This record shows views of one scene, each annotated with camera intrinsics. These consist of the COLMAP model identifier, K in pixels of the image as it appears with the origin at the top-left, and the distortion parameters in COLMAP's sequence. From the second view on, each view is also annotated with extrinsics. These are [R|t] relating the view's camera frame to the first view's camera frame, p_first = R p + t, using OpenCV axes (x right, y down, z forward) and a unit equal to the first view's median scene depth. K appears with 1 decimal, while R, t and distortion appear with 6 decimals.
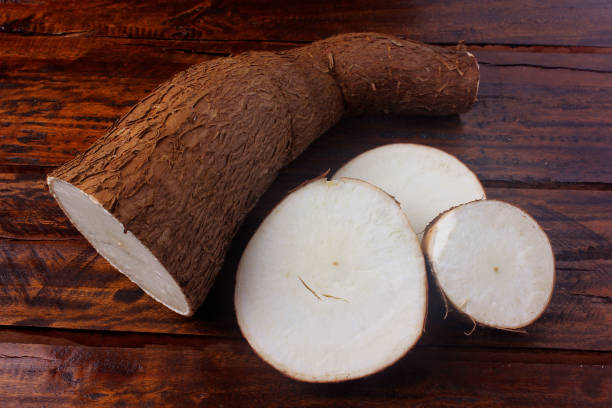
lens RADIAL K [[911.3, 0, 306.0], [0, 911.3, 204.0], [0, 0, 1]] dist [-0.029711, -0.036860]
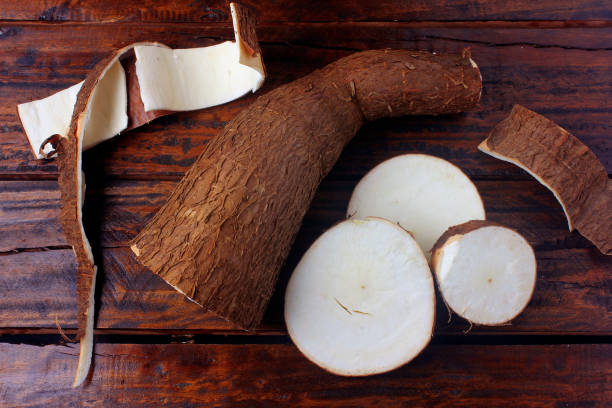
lens RADIAL K [[911.3, 0, 306.0], [0, 911.3, 204.0], [0, 0, 1]] dist [-0.029711, -0.036860]
pose [[0.999196, -0.039238, 0.008229, -0.051395], [0.033345, 0.927303, 0.372824, -0.501703], [-0.022259, -0.372250, 0.927866, -0.124684]]
